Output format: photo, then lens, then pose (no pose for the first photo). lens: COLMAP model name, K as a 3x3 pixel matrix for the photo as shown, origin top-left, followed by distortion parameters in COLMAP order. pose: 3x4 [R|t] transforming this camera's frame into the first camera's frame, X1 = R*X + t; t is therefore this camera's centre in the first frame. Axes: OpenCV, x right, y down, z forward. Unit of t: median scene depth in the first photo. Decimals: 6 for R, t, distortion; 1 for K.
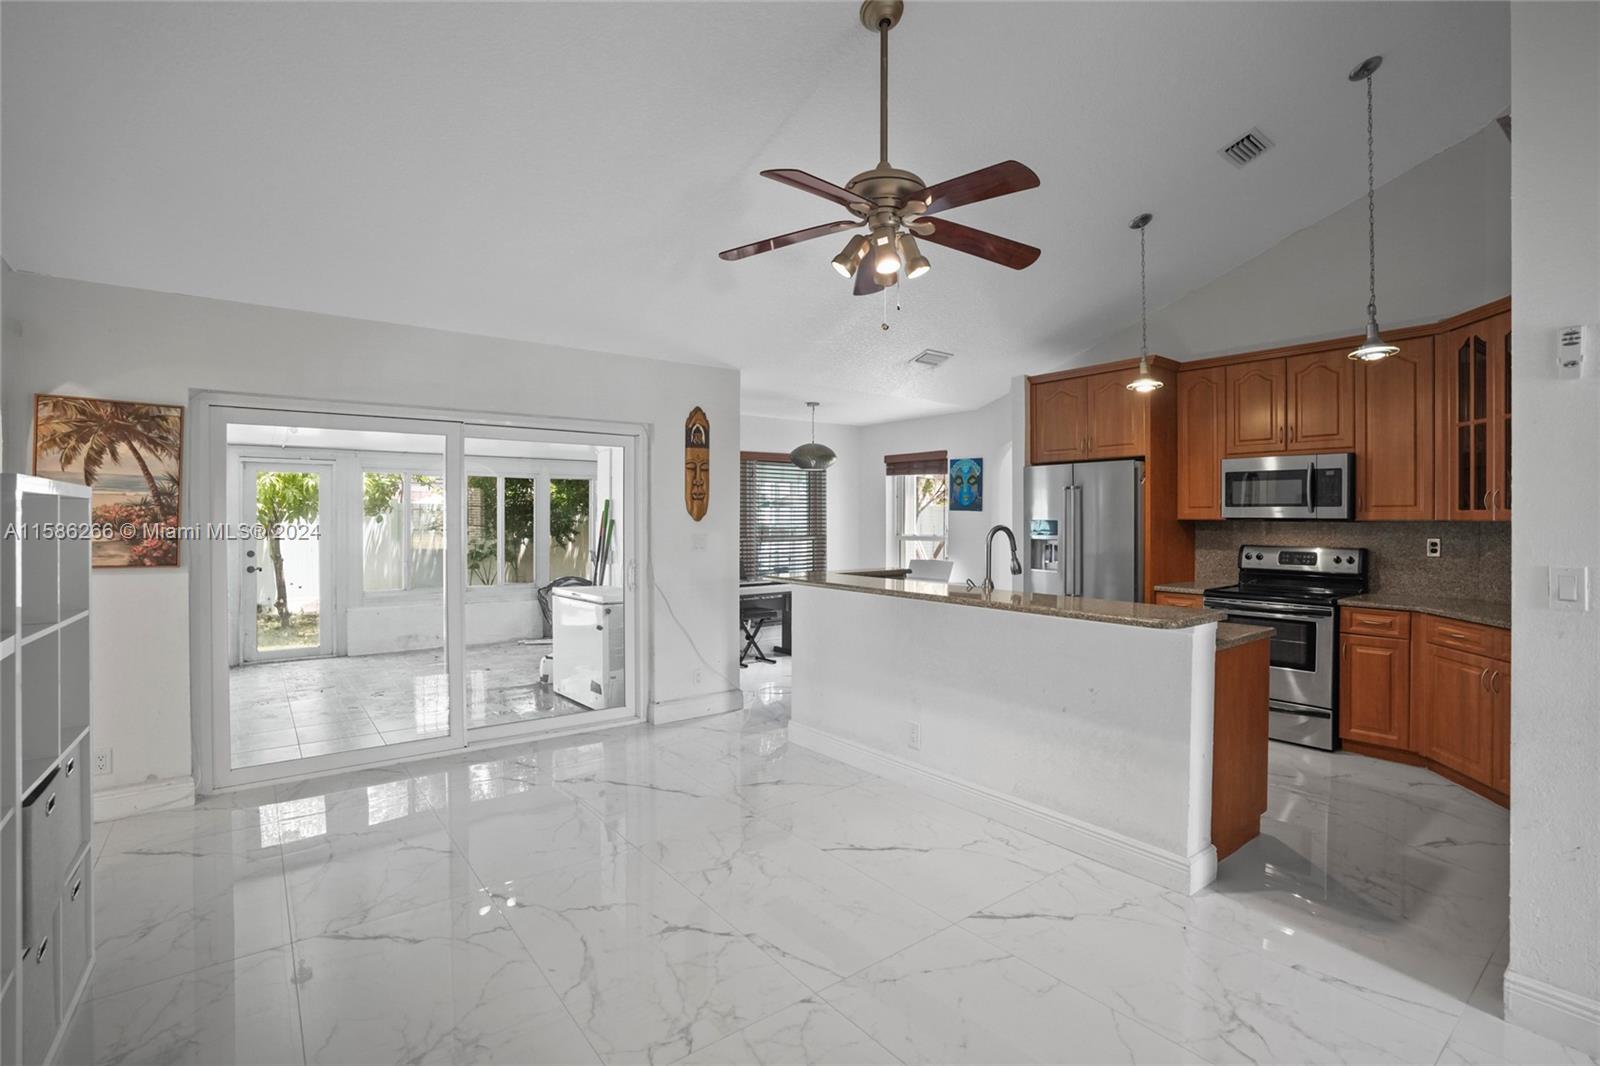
lens RADIAL K [[744.3, 0, 809.5], [0, 744.3, 526.0], [0, 0, 1]] dist [-0.037373, 0.002271]
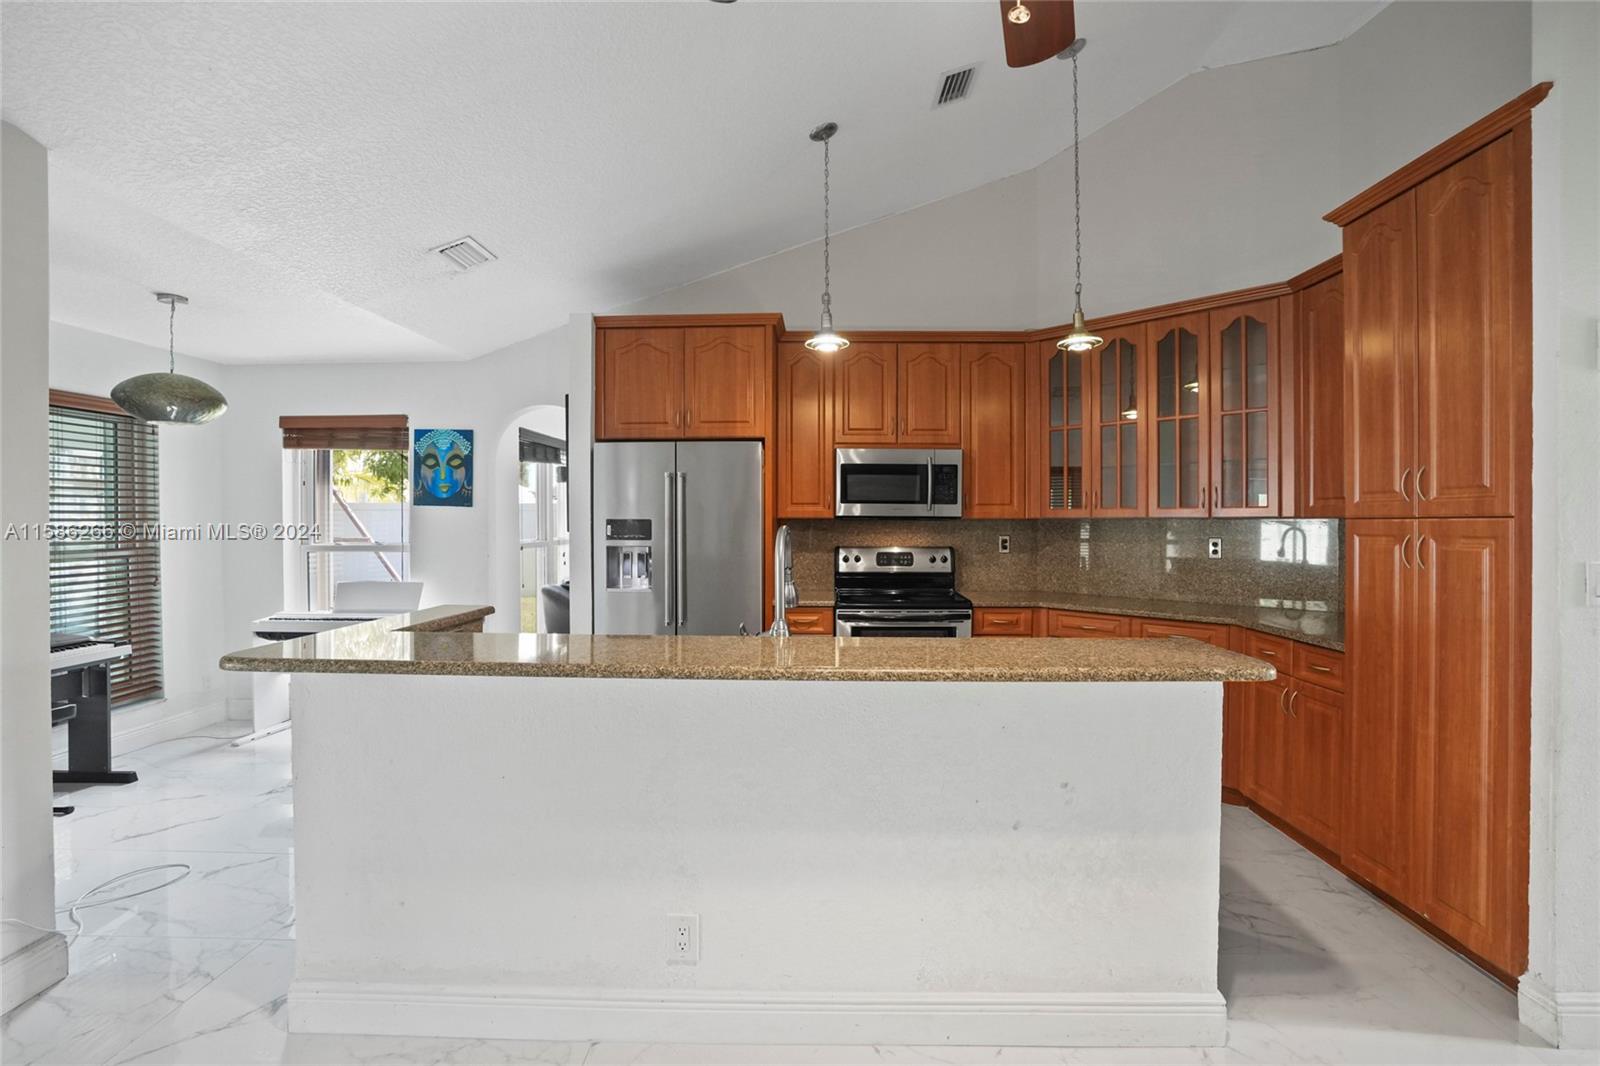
lens RADIAL K [[744.3, 0, 791.4], [0, 744.3, 528.9], [0, 0, 1]] dist [-0.037373, 0.002271]
pose [[0.638571, -0.009845, 0.769500, -0.151838], [0.008811, 0.999946, 0.005481, -0.001142], [-0.769512, 0.003280, 0.638624, 0.473705]]
